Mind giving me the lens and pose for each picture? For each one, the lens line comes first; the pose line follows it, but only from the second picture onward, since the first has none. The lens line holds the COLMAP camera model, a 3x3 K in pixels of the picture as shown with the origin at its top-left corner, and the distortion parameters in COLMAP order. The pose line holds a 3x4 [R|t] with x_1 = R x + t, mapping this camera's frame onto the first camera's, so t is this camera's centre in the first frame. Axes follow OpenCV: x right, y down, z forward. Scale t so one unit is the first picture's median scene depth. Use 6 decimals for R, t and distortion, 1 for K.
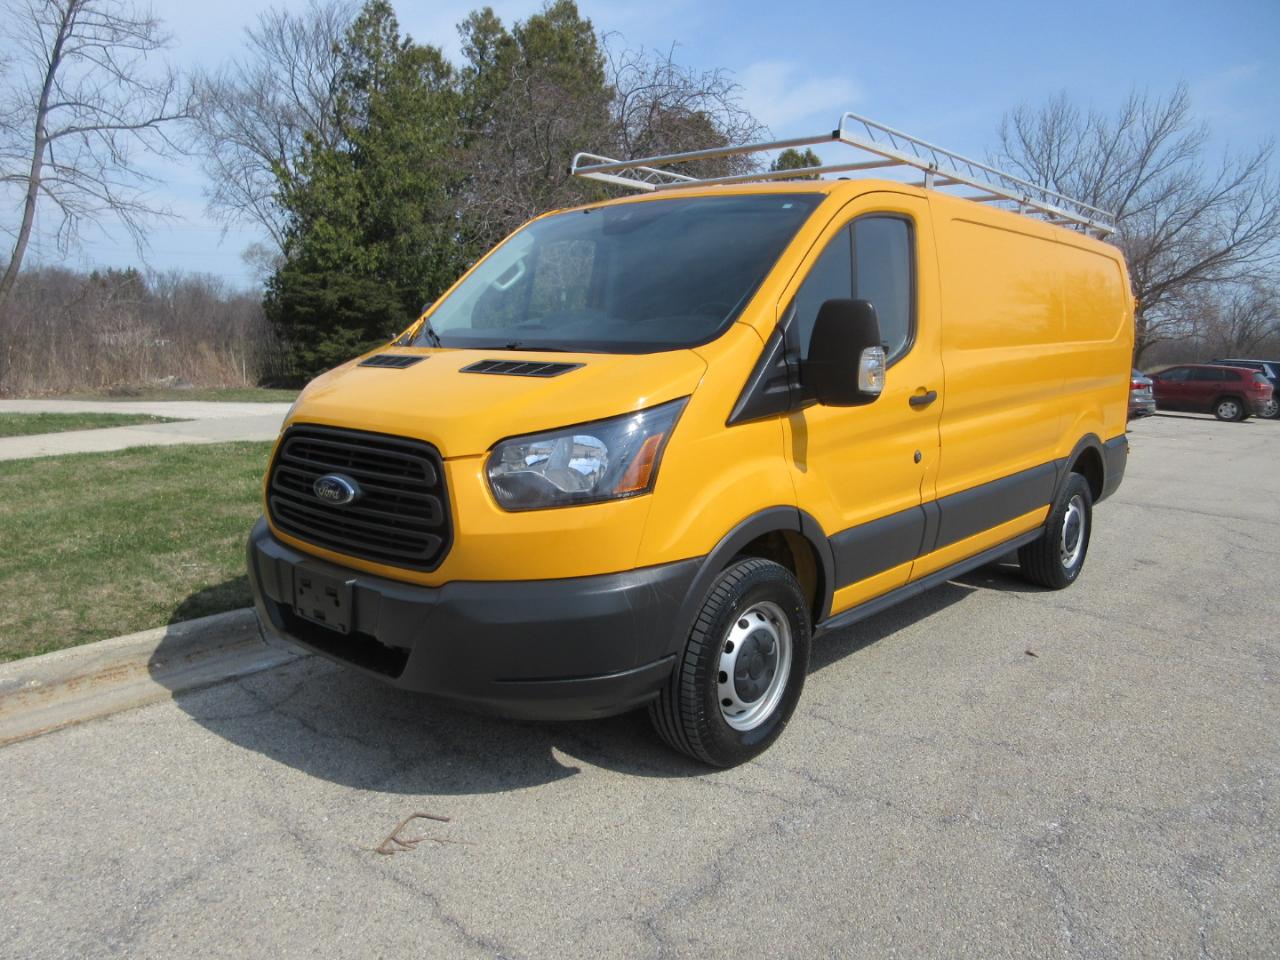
lens RADIAL K [[960.8, 0, 636.4], [0, 960.8, 484.7], [0, 0, 1]] dist [-0.001168, 0.004361]
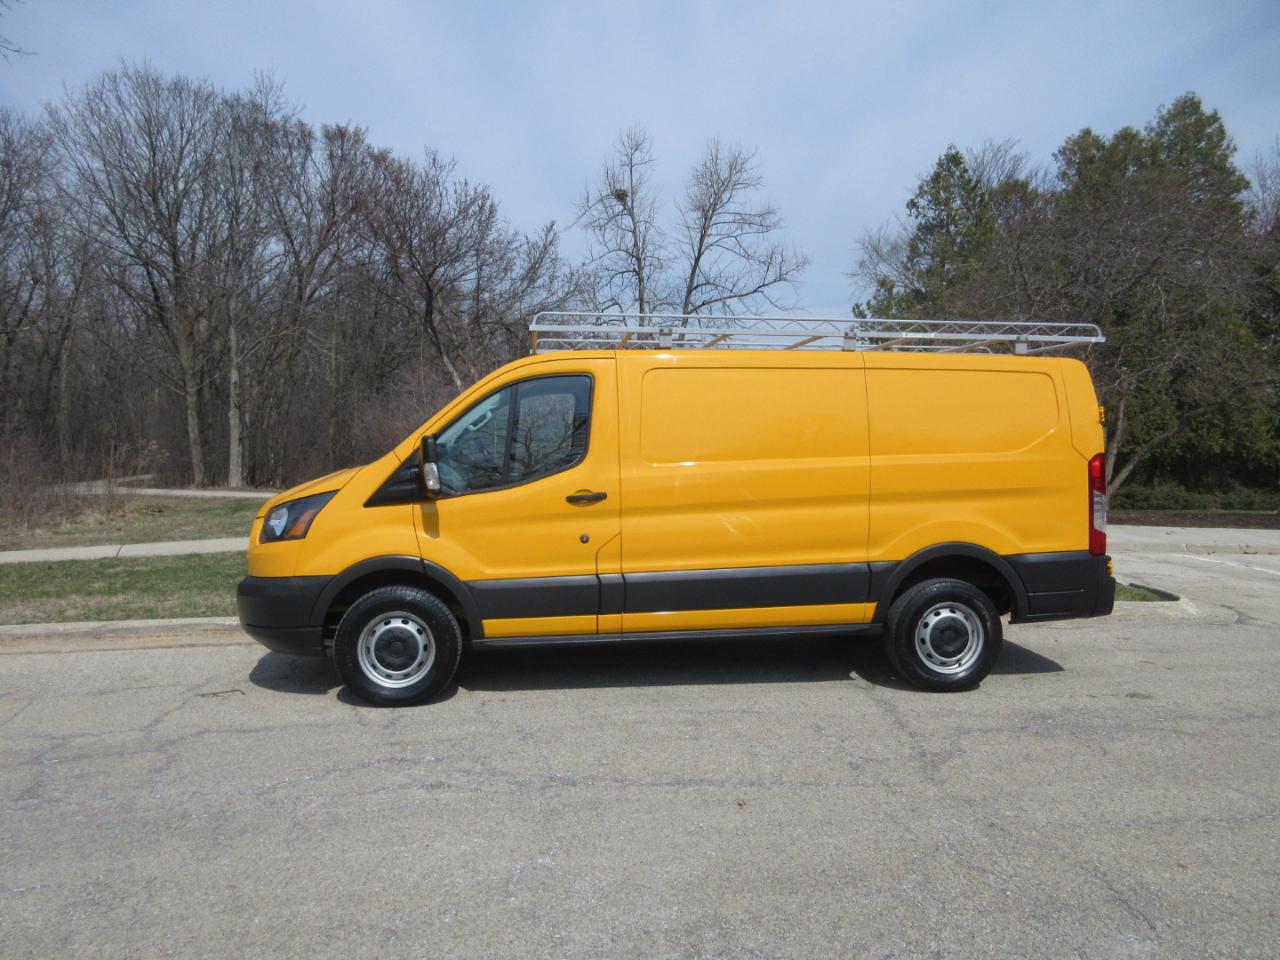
lens RADIAL K [[960.8, 0, 636.4], [0, 960.8, 477.4], [0, 0, 1]] dist [-0.001168, 0.004361]
pose [[0.741799, 0.002117, -0.670619, 1.008537], [-0.088943, 0.991472, -0.095254, 0.007224], [0.664698, 0.130306, 0.735661, -0.004293]]
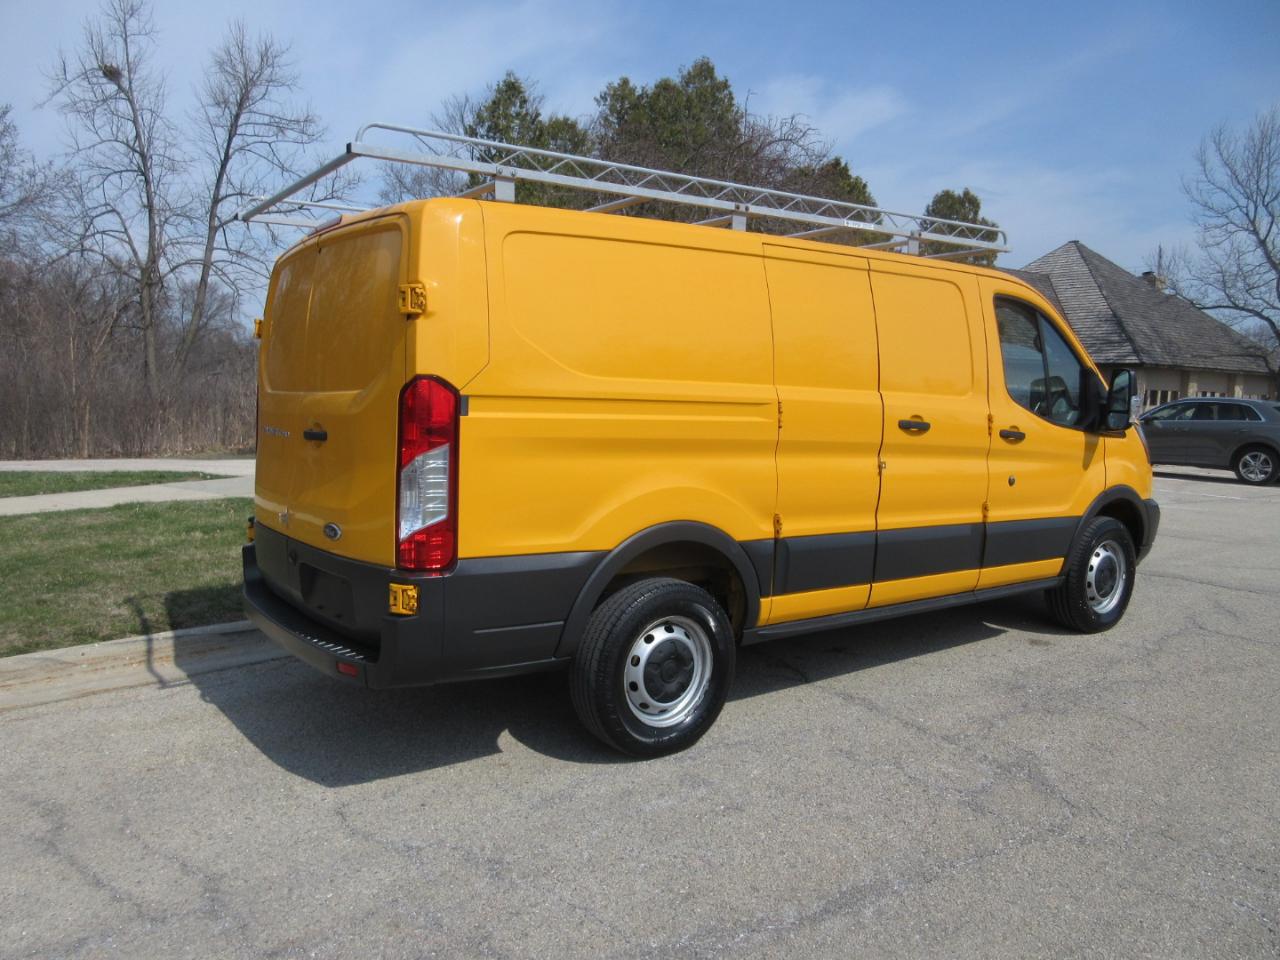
lens RADIAL K [[960.8, 0, 636.1], [0, 960.8, 479.0], [0, 0, 1]] dist [-0.001168, 0.004361]
pose [[0.976538, -0.003493, -0.215318, 0.472827], [-0.009657, 0.998152, -0.059993, -0.011658], [0.215130, 0.060665, 0.974699, 0.123426]]
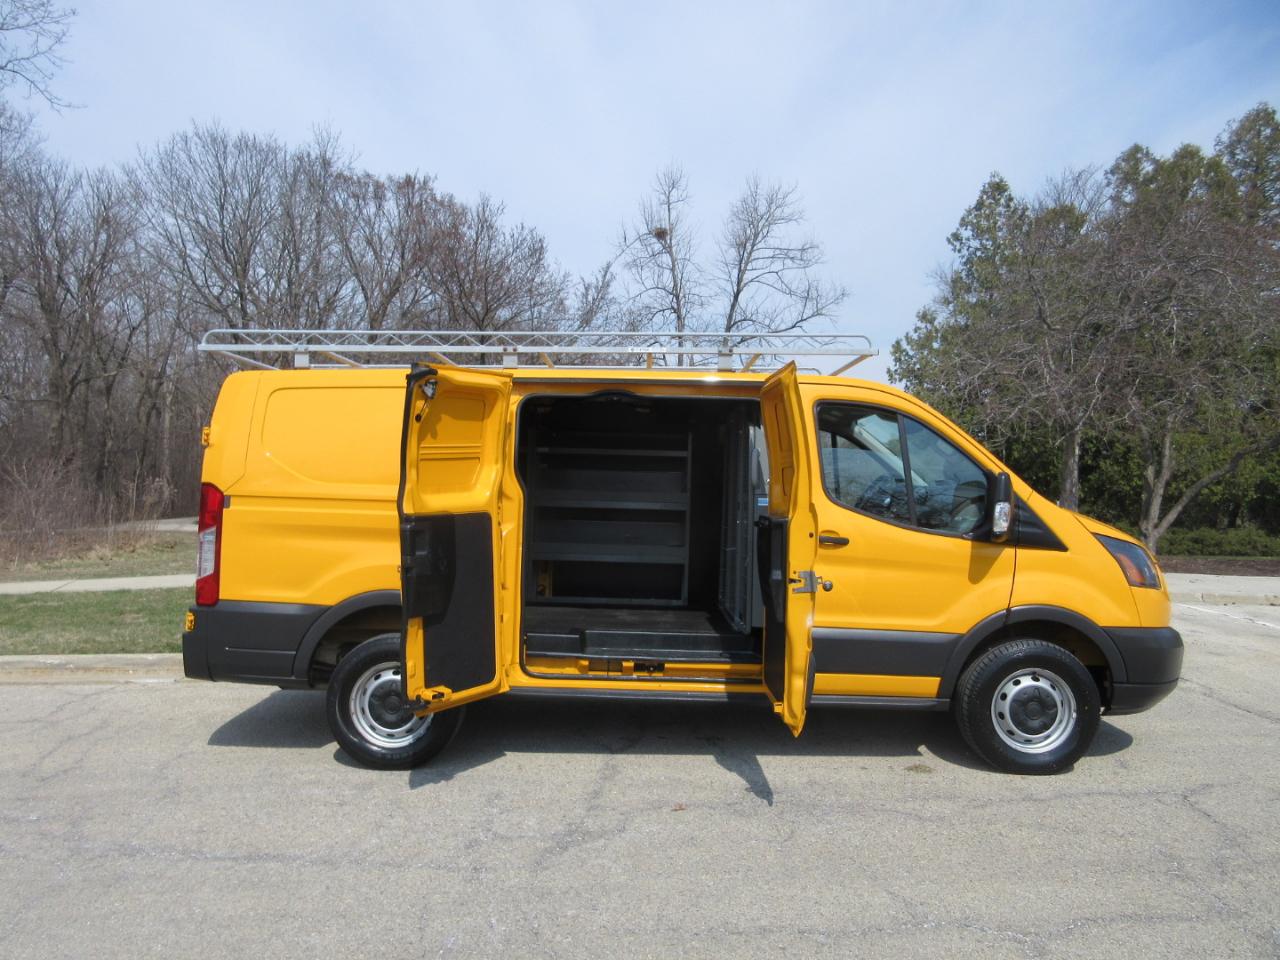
lens RADIAL K [[960.8, 0, 639.0], [0, 960.8, 482.9], [0, 0, 1]] dist [-0.001168, 0.004361]
pose [[0.664720, -0.022139, -0.746765, 1.237763], [-0.103532, 0.987187, -0.121423, -0.038449], [0.739884, 0.158026, 0.653911, 0.369862]]
